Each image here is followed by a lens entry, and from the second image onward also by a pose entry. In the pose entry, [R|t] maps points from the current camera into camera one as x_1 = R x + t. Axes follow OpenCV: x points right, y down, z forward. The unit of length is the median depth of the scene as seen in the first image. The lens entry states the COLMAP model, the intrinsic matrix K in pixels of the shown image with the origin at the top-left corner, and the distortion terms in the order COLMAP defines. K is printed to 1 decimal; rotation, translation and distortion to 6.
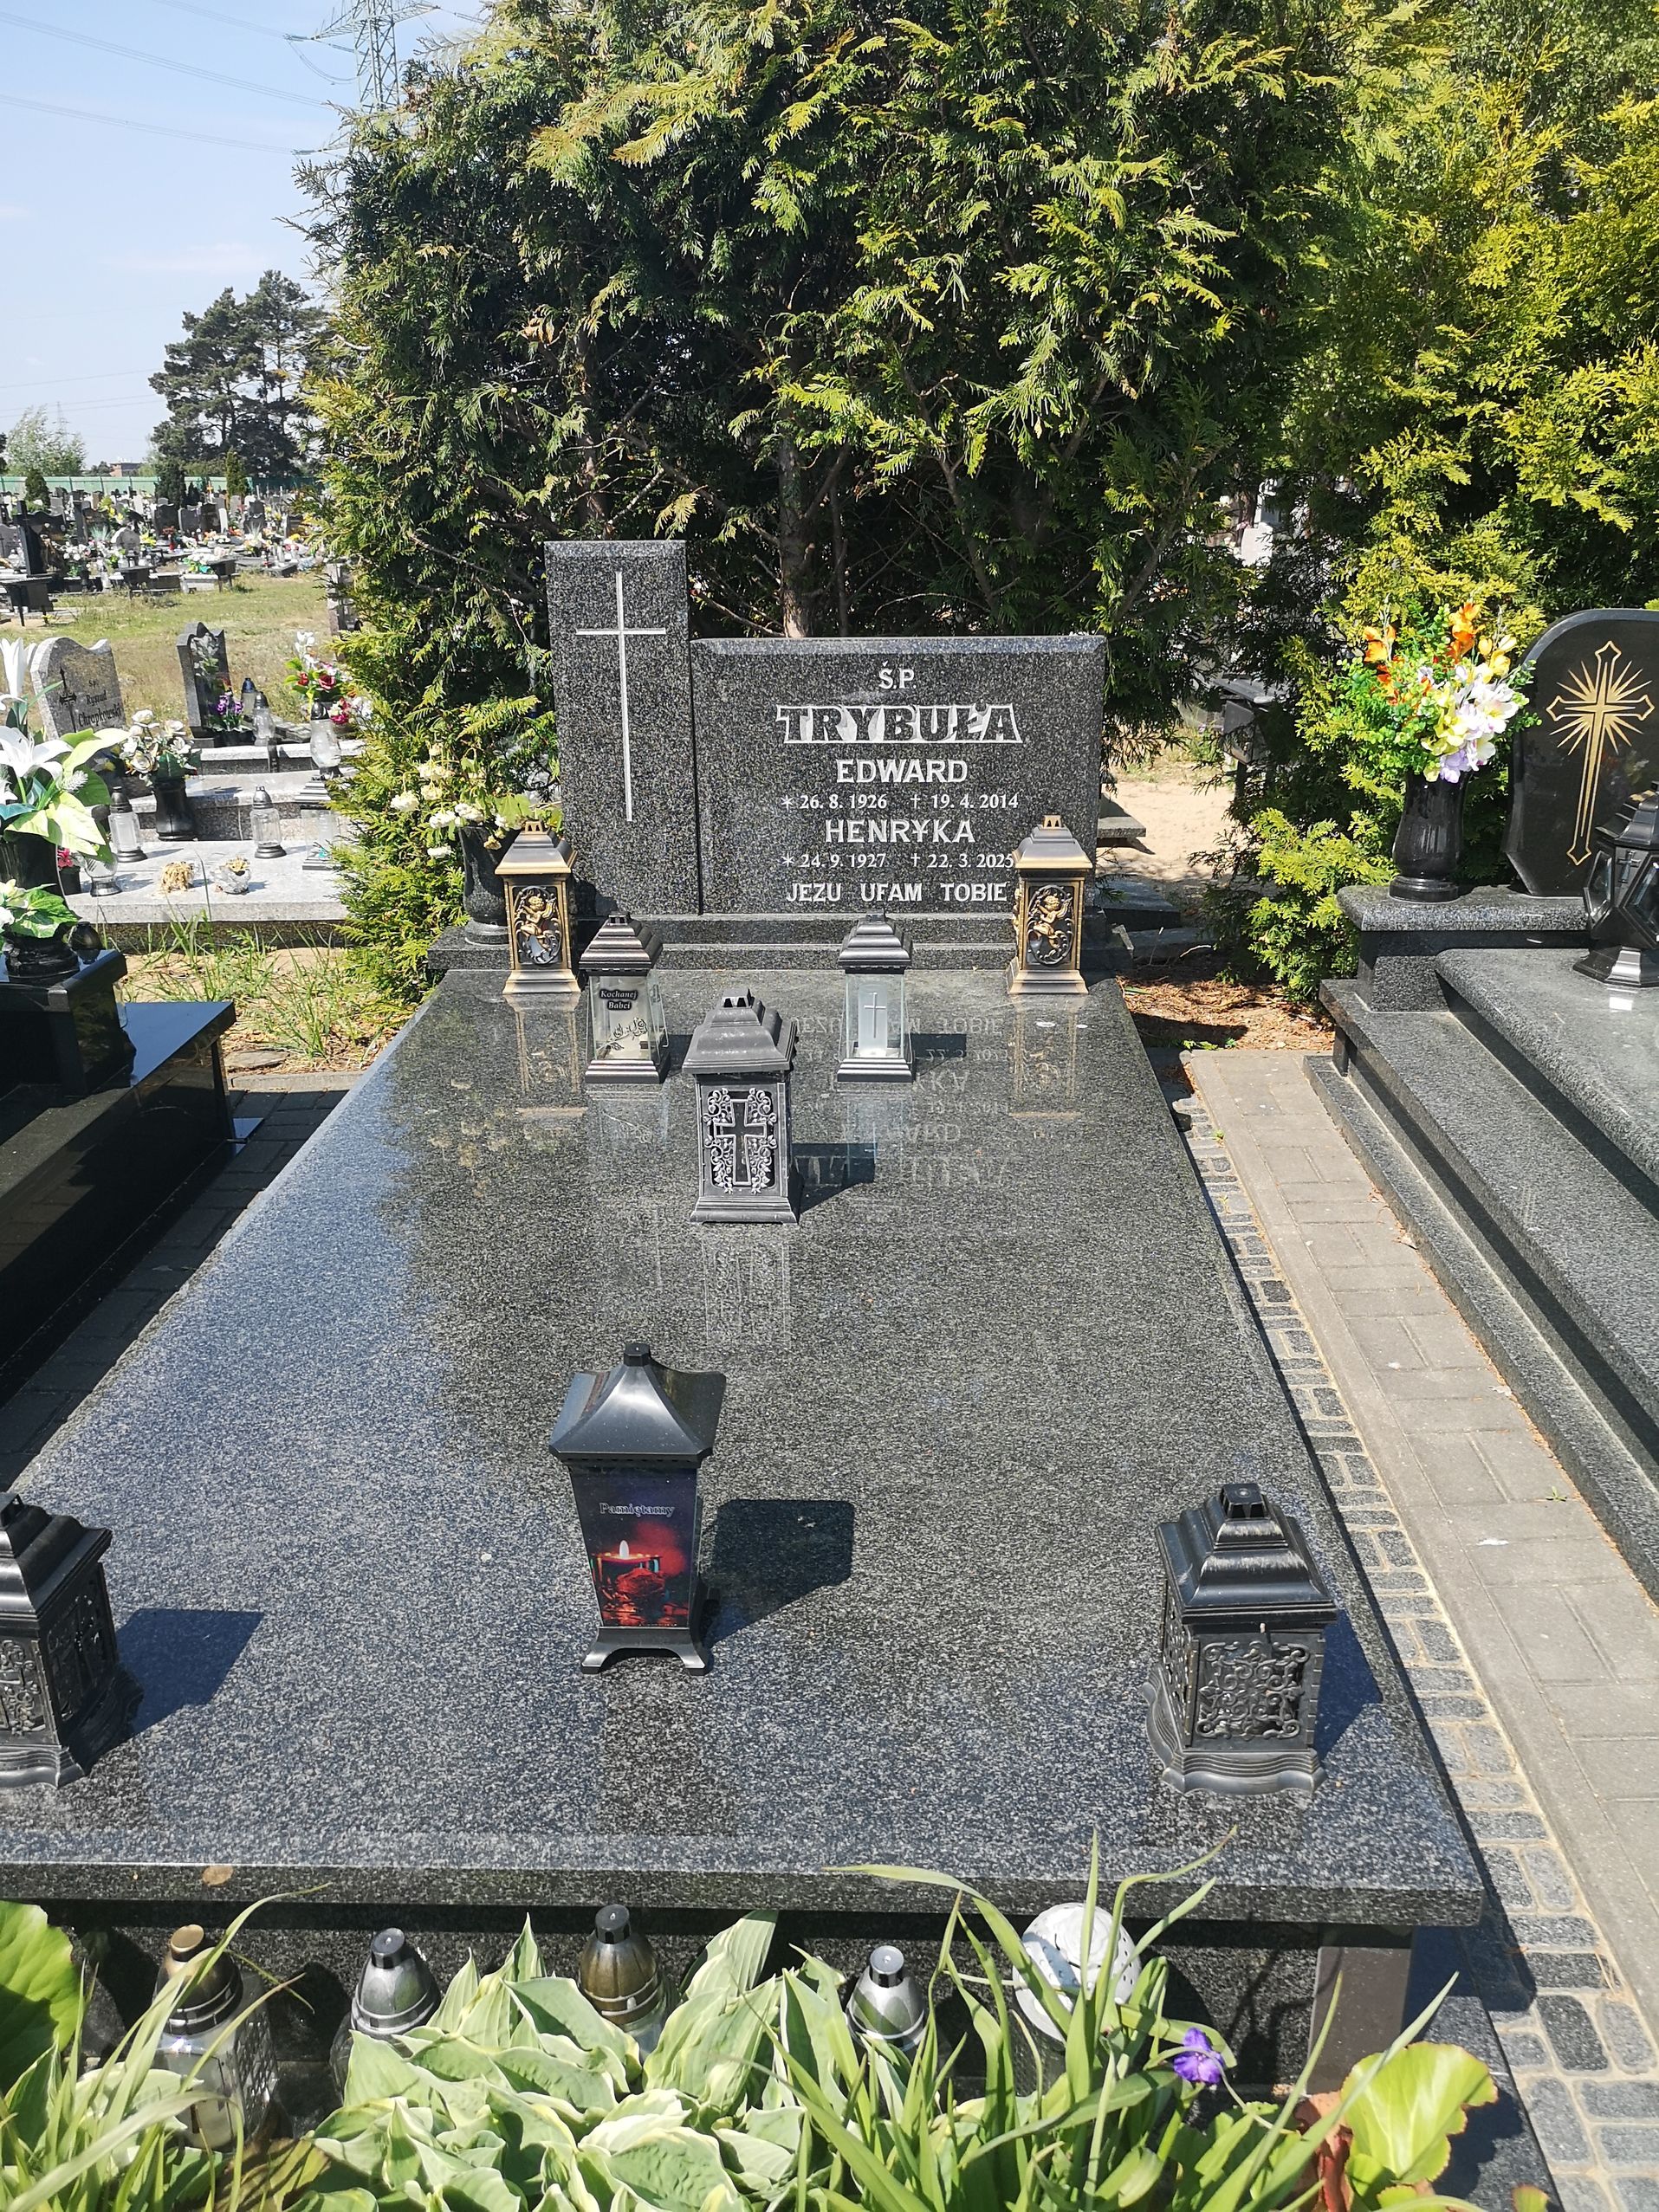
lens RADIAL K [[1732.7, 0, 821.2], [0, 1732.7, 1121.7], [0, 0, 1]] dist [0.058314, -0.076660]
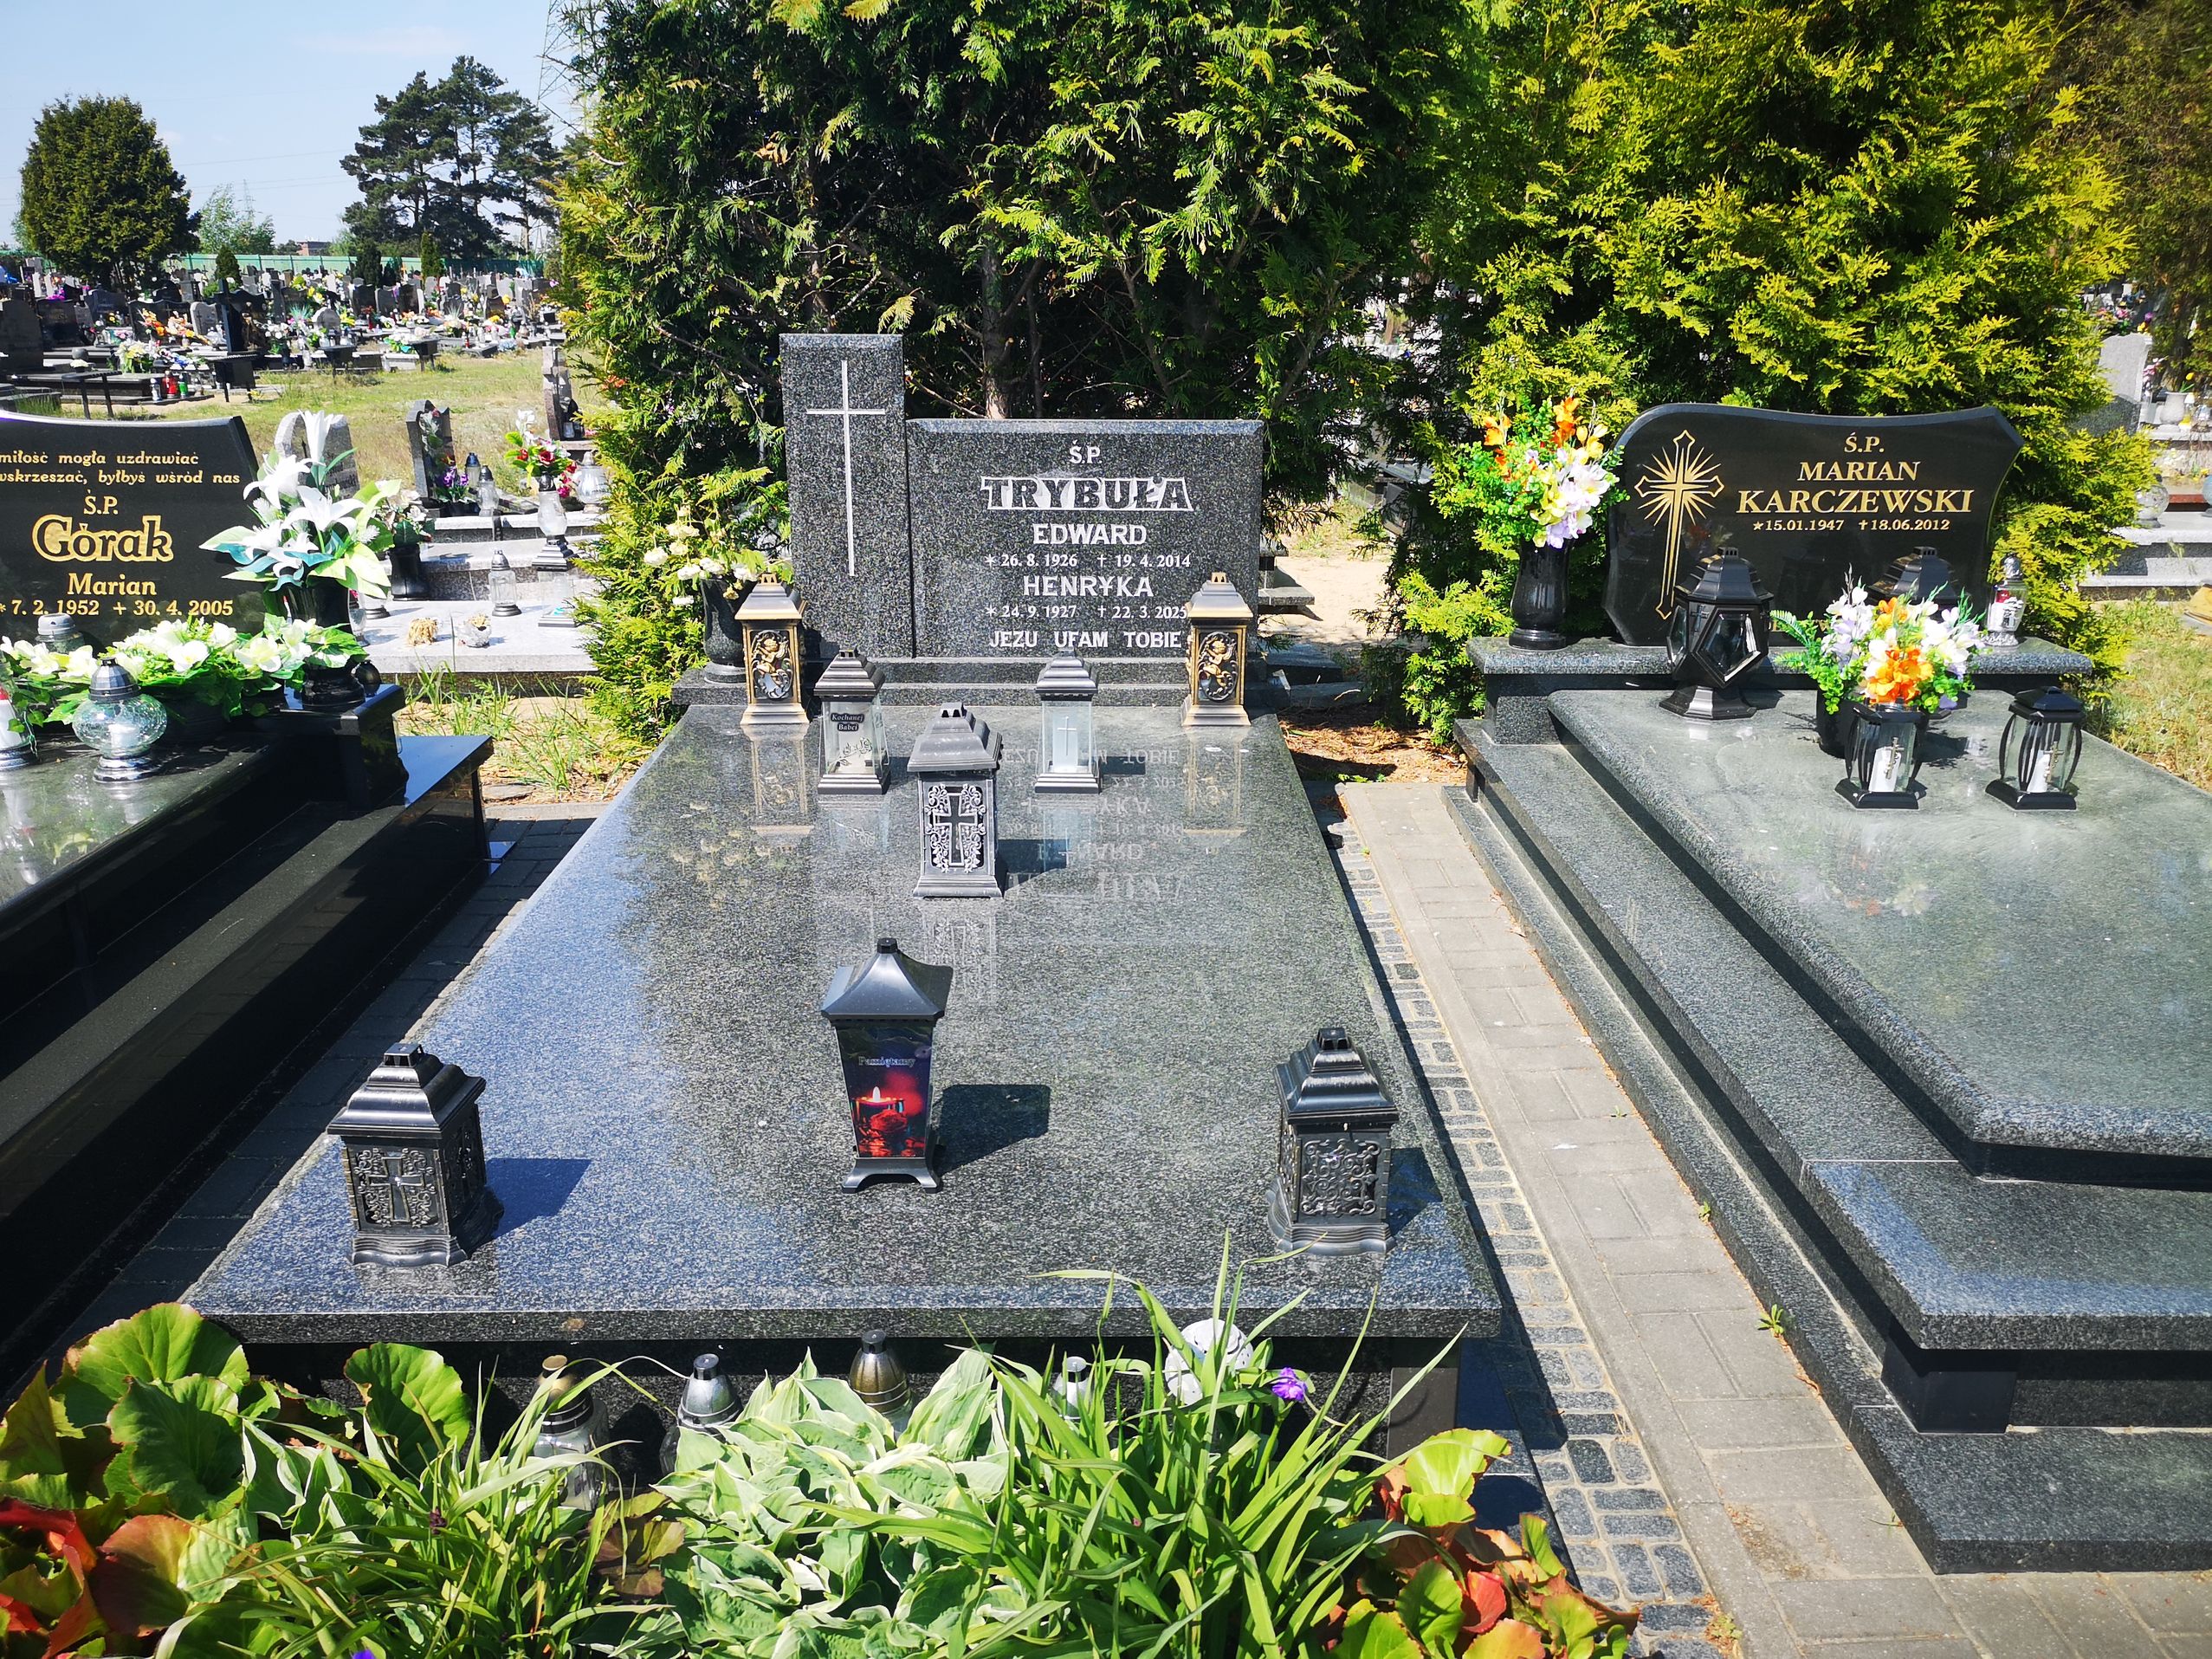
lens RADIAL K [[1732.7, 0, 1106.0], [0, 1732.7, 829.5], [0, 0, 1]] dist [0.058314, -0.076660]
pose [[0.998632, -0.000715, 0.052293, -0.003349], [0.002931, 0.999101, -0.042298, 0.044113], [-0.052216, 0.042394, 0.997736, -0.146942]]
